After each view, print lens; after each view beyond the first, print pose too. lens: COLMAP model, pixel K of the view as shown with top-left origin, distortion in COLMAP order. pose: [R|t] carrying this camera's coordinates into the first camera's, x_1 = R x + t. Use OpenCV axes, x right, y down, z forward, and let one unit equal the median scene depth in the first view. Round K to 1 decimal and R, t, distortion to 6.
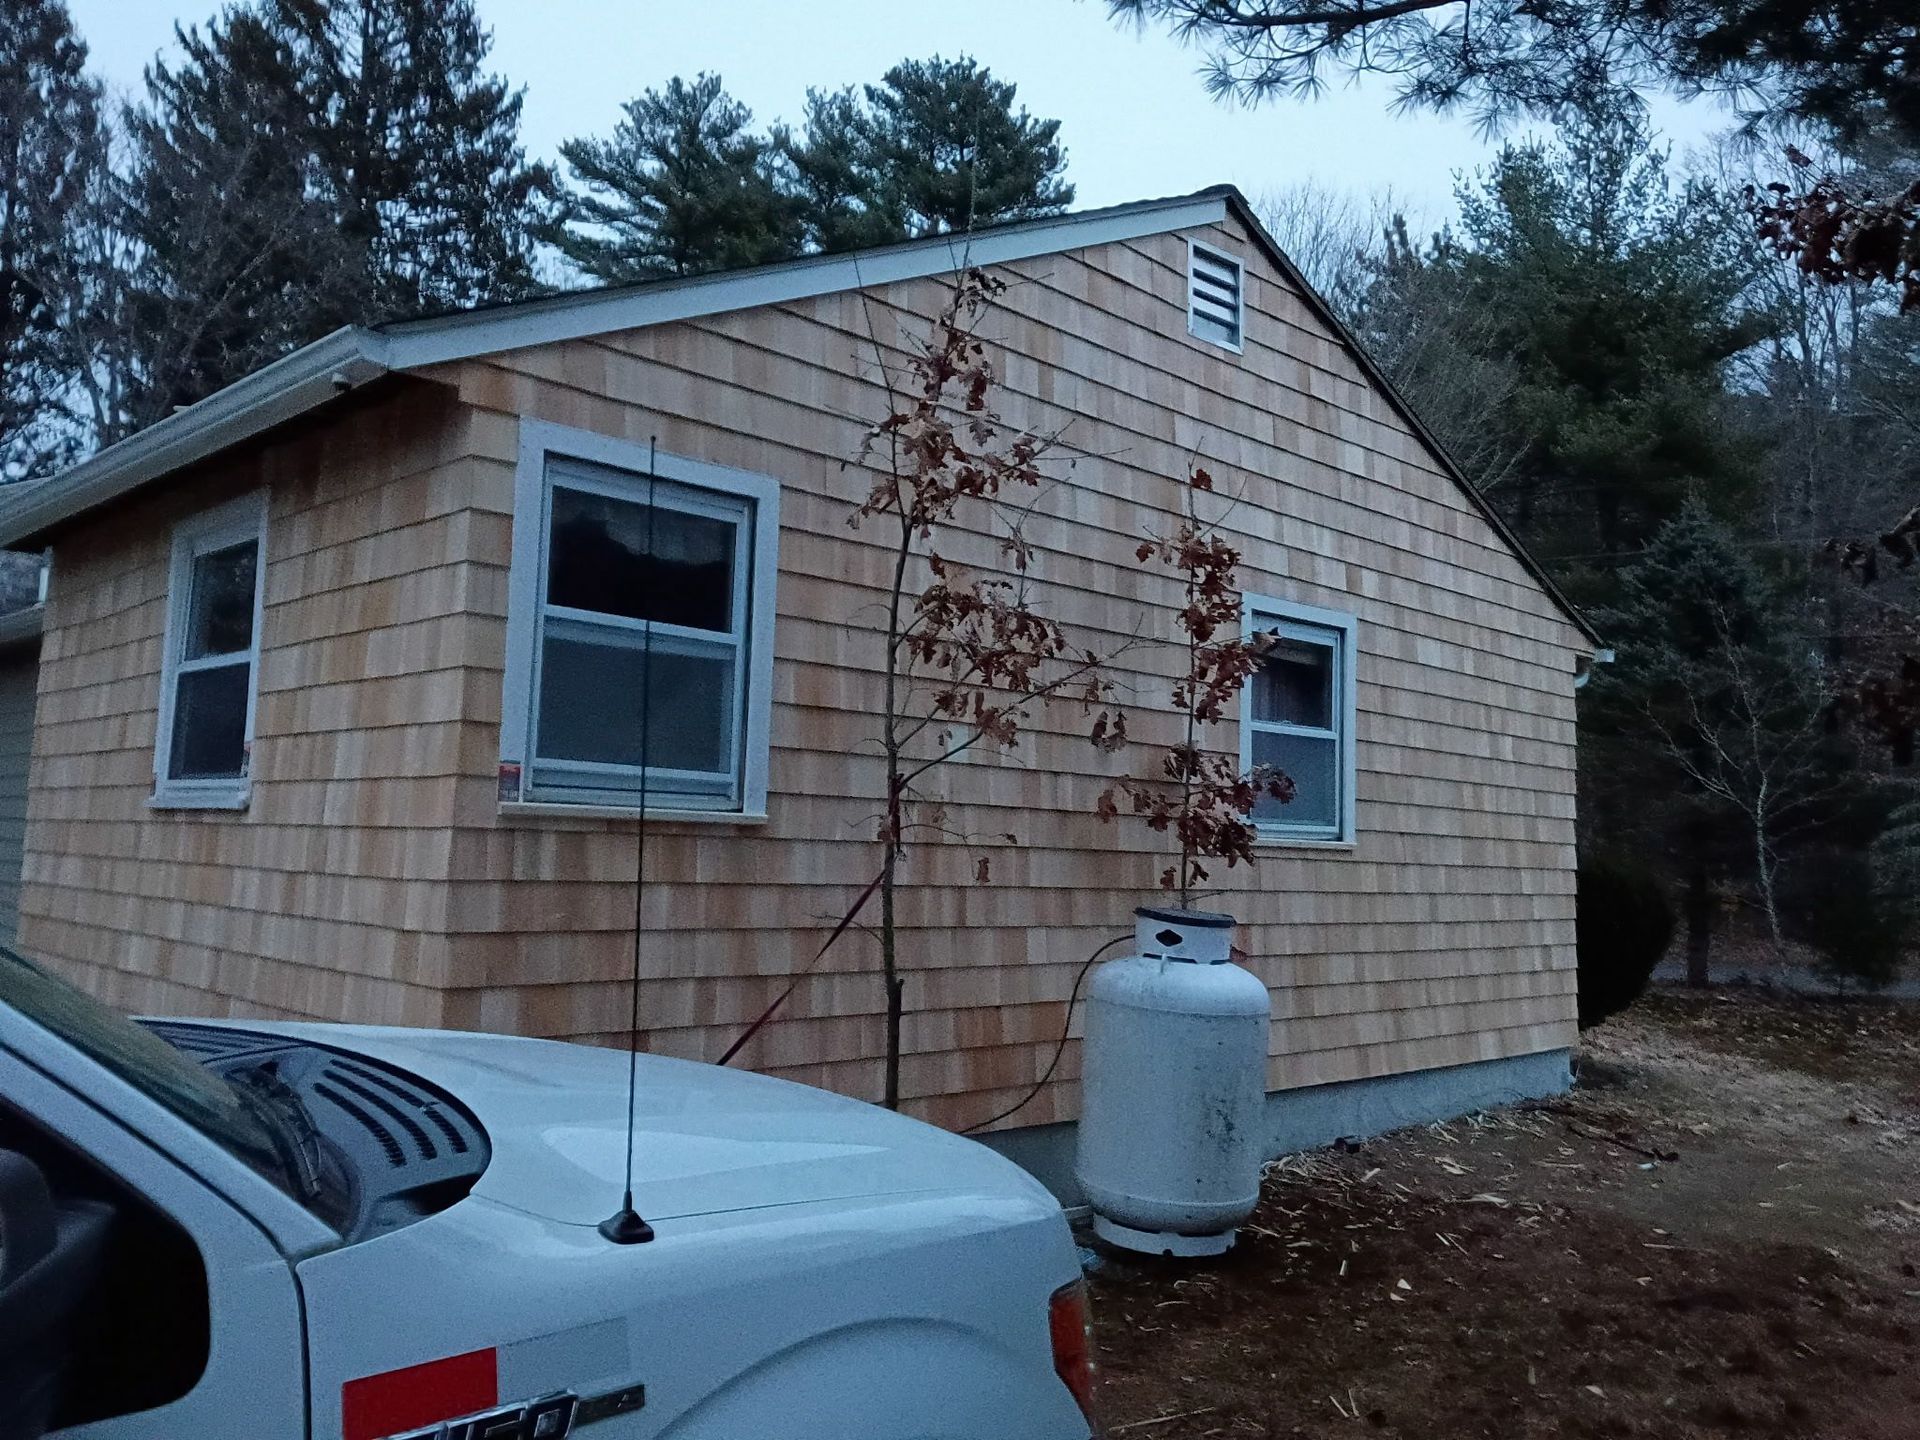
lens RADIAL K [[1546.9, 0, 970.6], [0, 1546.9, 715.6], [0, 0, 1]] dist [0.045615, -0.072907]
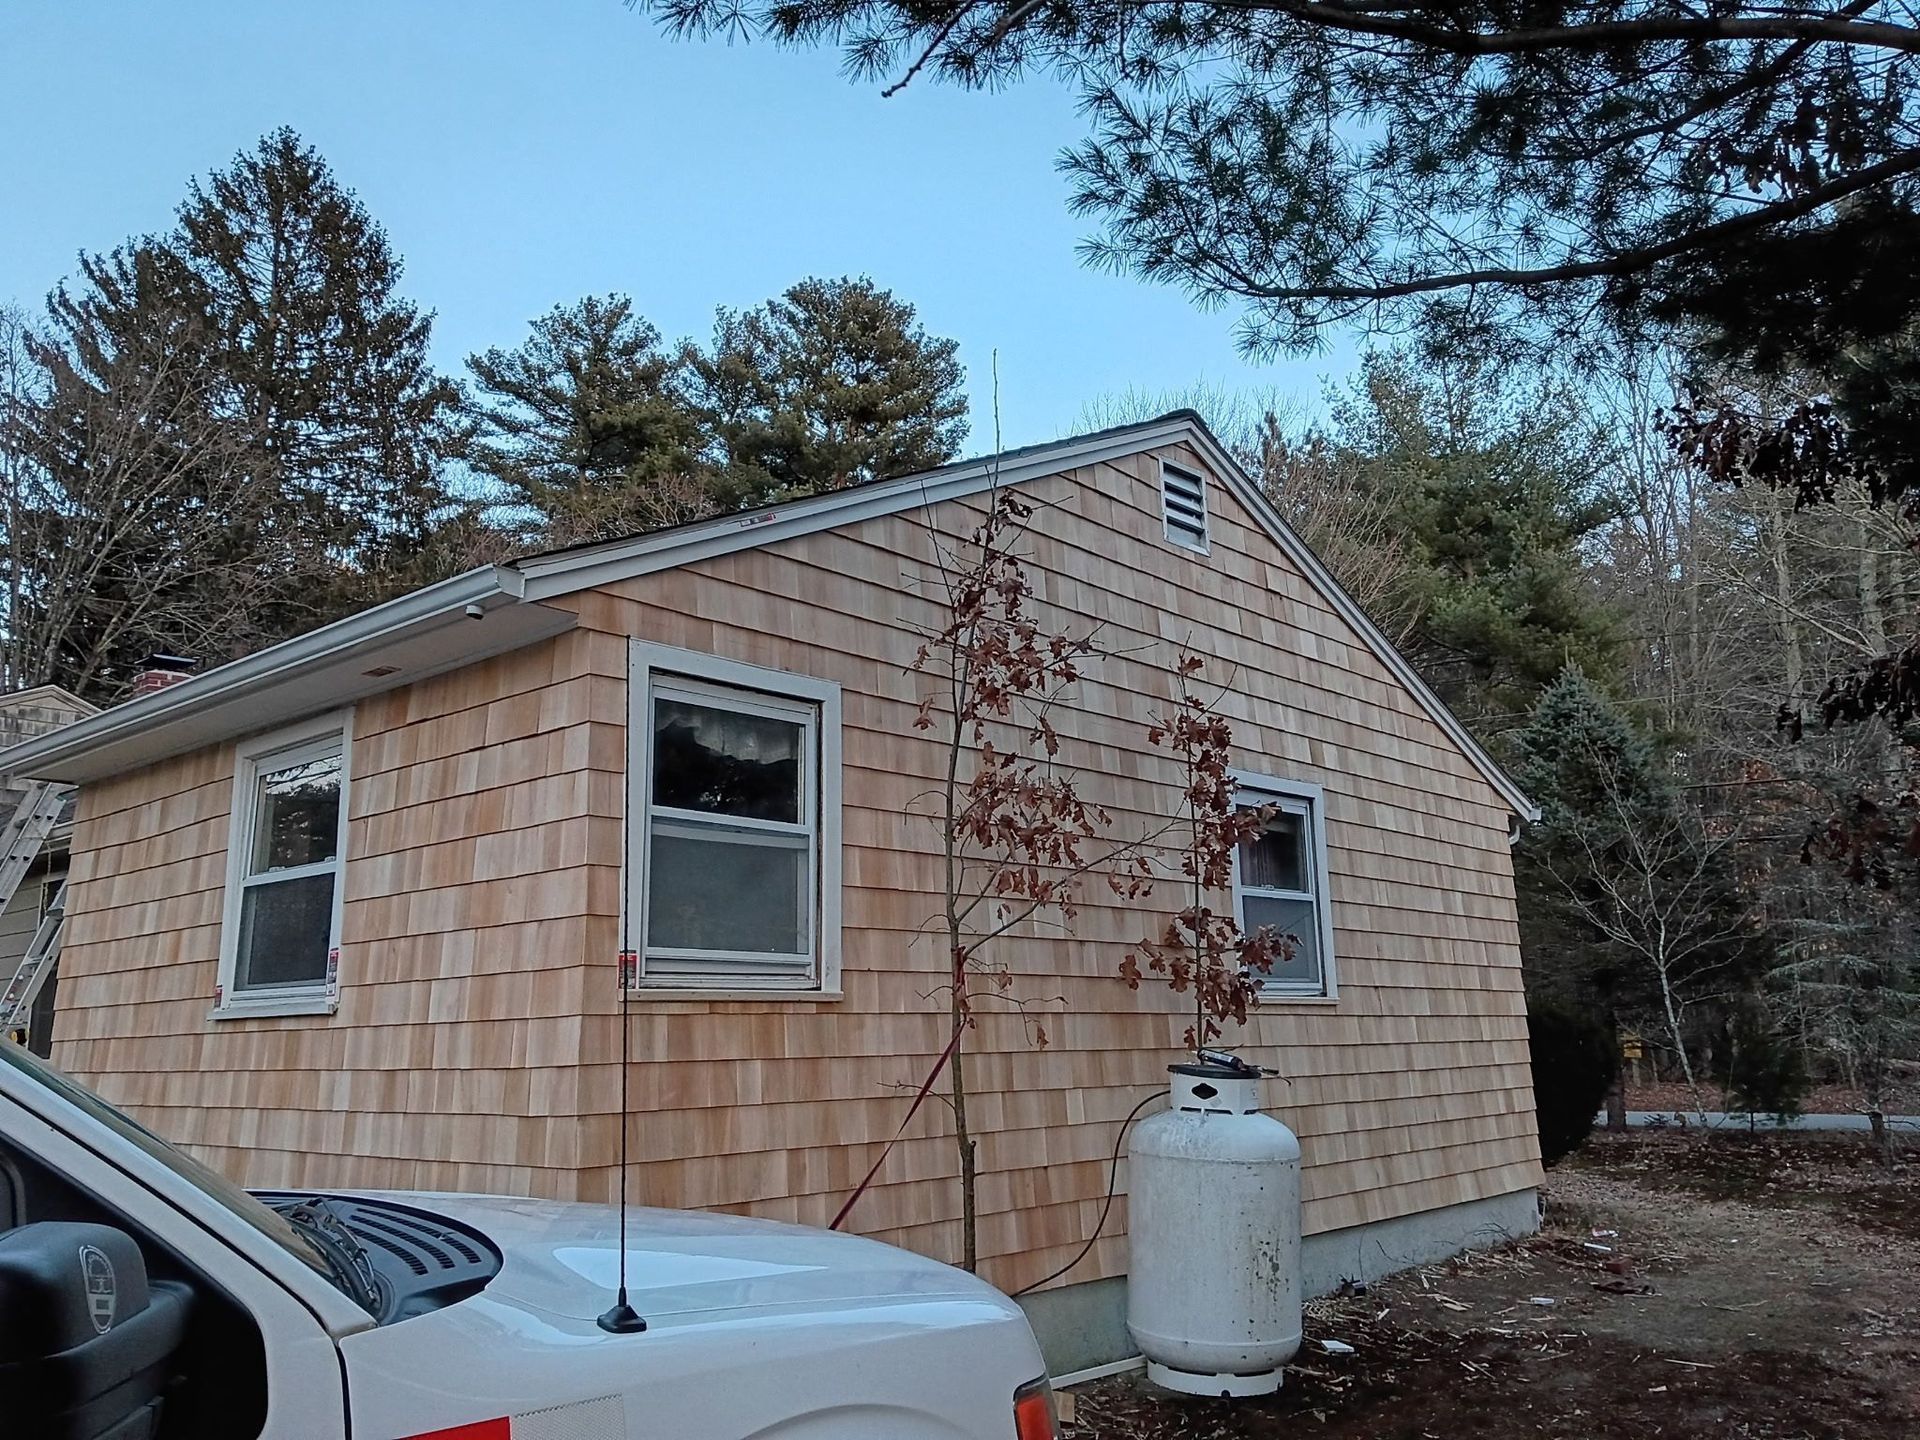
lens RADIAL K [[1546.9, 0, 954.2], [0, 1546.9, 713.2], [0, 0, 1]] dist [0.045615, -0.072907]
pose [[0.996697, -0.035819, 0.072886, -0.095703], [0.044232, 0.992112, -0.117295, 0.001311], [-0.068110, 0.120132, 0.990419, -0.075237]]
